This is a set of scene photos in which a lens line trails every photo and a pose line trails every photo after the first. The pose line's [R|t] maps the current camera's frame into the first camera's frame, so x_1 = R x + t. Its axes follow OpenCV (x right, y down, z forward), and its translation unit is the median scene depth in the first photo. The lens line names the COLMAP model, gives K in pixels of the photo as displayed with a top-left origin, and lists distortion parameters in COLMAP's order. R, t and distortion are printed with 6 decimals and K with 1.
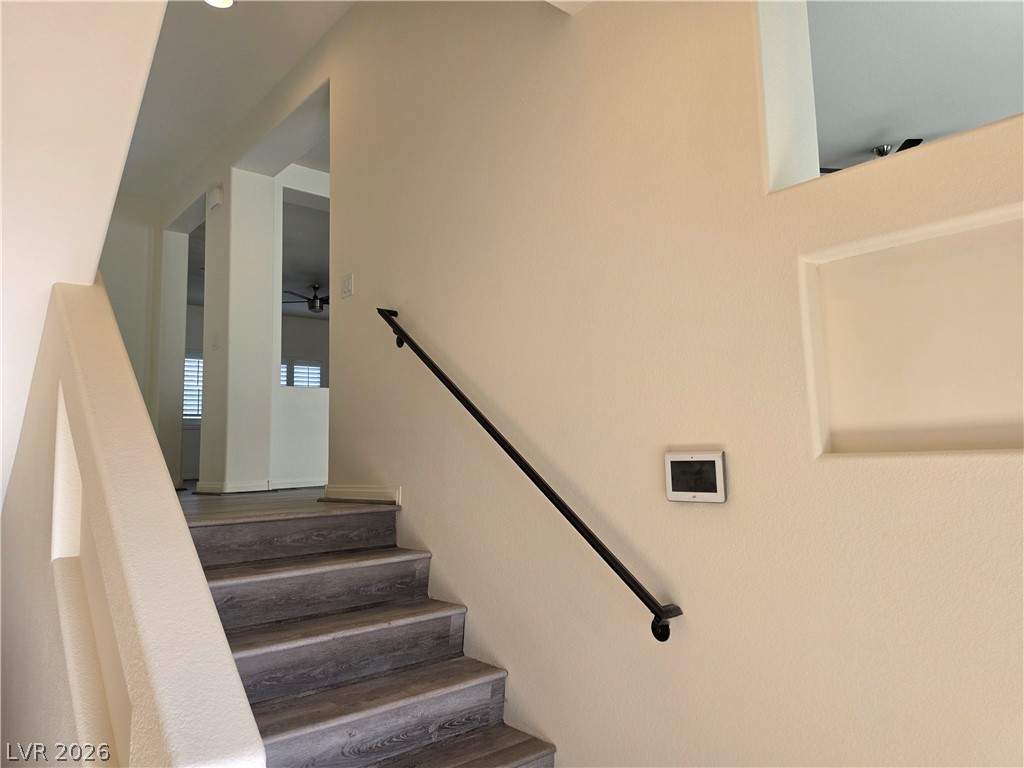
lens RADIAL K [[712.6, 0, 514.3], [0, 712.6, 377.6], [0, 0, 1]] dist [0.045497, -0.053151]
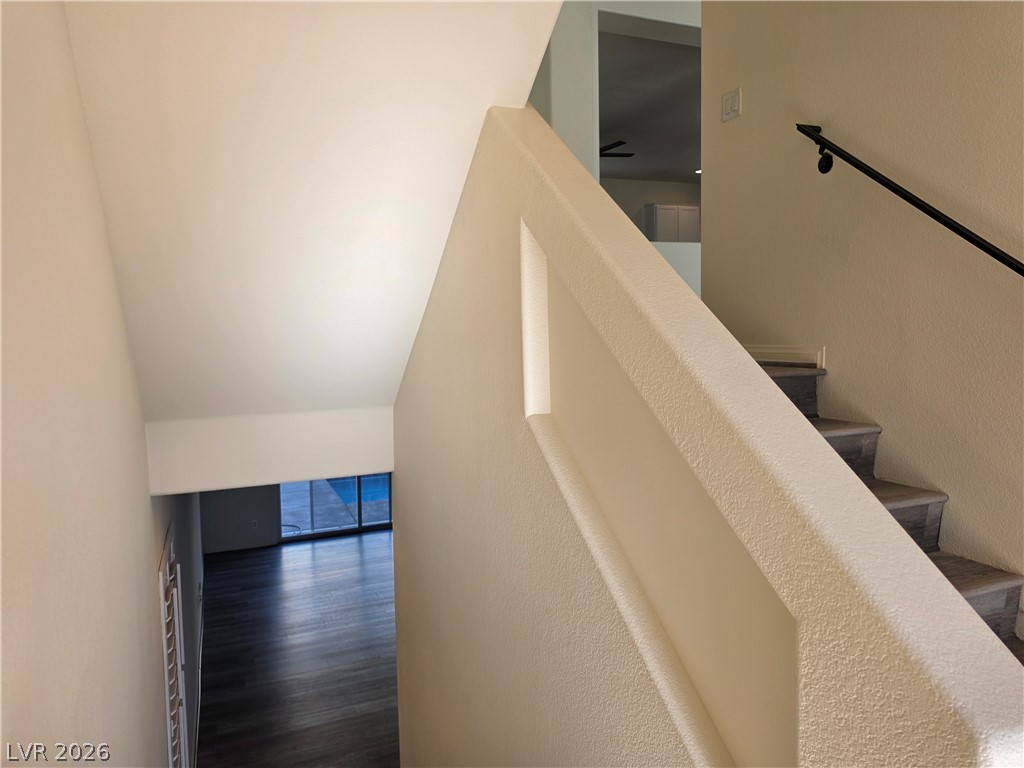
lens RADIAL K [[712.6, 0, 507.7], [0, 712.6, 388.6], [0, 0, 1]] dist [0.045497, -0.053151]
pose [[0.946151, 0.035496, -0.321772, -0.278355], [0.030719, 0.979640, 0.198396, 0.026702], [0.322264, -0.197597, 0.925798, 0.111960]]
